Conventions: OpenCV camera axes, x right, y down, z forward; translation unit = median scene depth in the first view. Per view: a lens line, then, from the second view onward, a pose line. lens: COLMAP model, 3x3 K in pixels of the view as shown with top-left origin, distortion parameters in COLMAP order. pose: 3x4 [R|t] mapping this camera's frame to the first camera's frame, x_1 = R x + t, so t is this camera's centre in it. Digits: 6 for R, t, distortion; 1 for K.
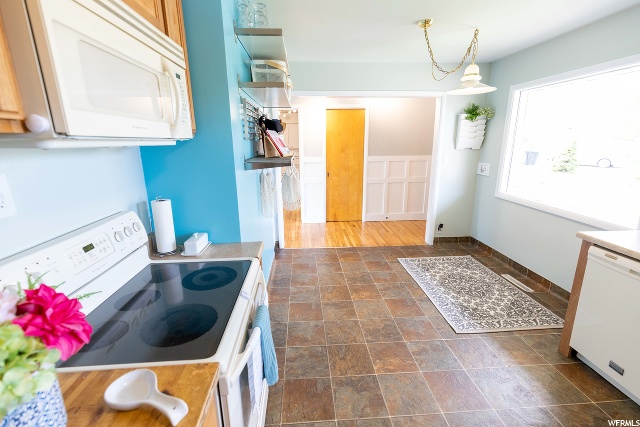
lens RADIAL K [[286.8, 0, 320.1], [0, 286.8, 212.9], [0, 0, 1]] dist [0.008188, -0.001908]
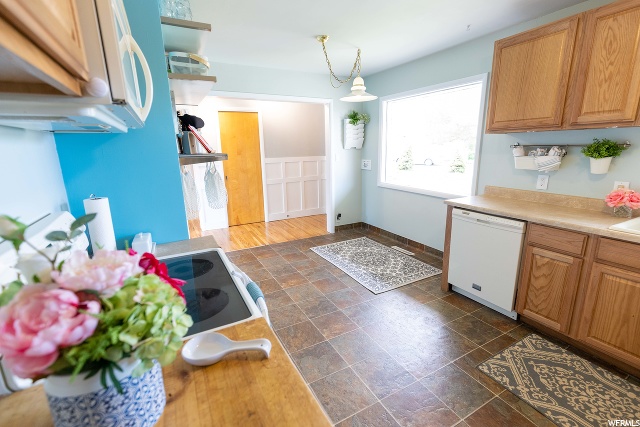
lens RADIAL K [[286.8, 0, 319.8], [0, 286.8, 213.4], [0, 0, 1]] dist [0.008188, -0.001908]
pose [[0.912112, -0.102722, 0.396861, -0.138472], [0.111895, 0.993720, 0.000040, 0.036931], [-0.394373, 0.044371, 0.917879, -0.030833]]
